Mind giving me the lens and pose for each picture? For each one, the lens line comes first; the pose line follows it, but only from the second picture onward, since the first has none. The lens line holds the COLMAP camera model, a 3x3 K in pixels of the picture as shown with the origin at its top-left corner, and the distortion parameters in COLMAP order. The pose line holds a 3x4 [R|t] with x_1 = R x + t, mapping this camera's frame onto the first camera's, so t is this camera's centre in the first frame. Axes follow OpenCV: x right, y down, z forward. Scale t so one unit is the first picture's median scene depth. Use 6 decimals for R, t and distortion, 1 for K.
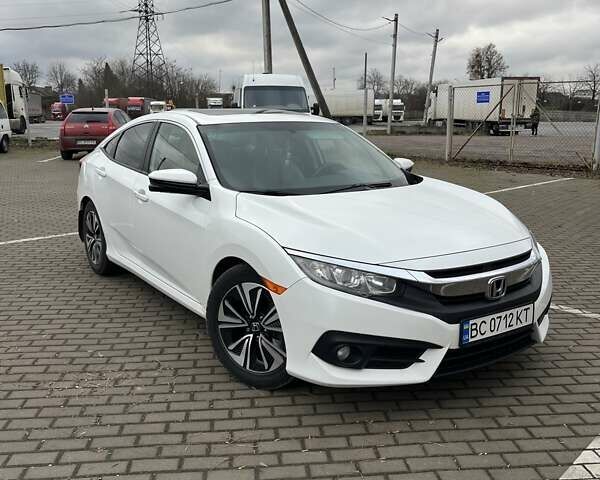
lens RADIAL K [[629.1, 0, 302.1], [0, 629.1, 239.6], [0, 0, 1]] dist [0.047398, 0.000000]
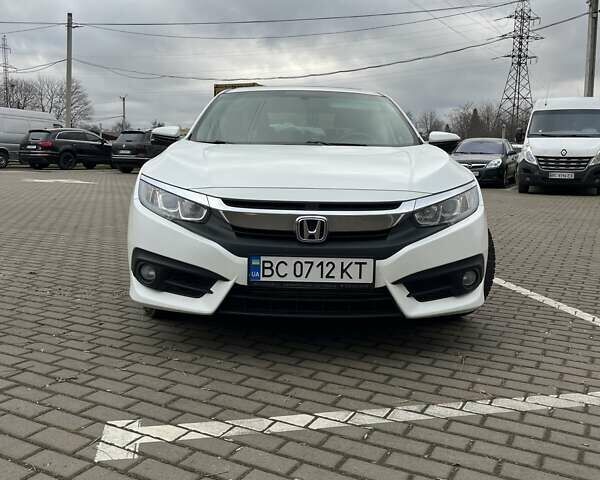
lens RADIAL K [[629.1, 0, 302.1], [0, 629.1, 240.5], [0, 0, 1]] dist [0.047398, 0.000000]
pose [[0.826823, 0.087376, -0.555635, 0.804036], [-0.129864, 0.990825, -0.037436, 0.128833], [0.547266, 0.103110, 0.830583, 0.266493]]
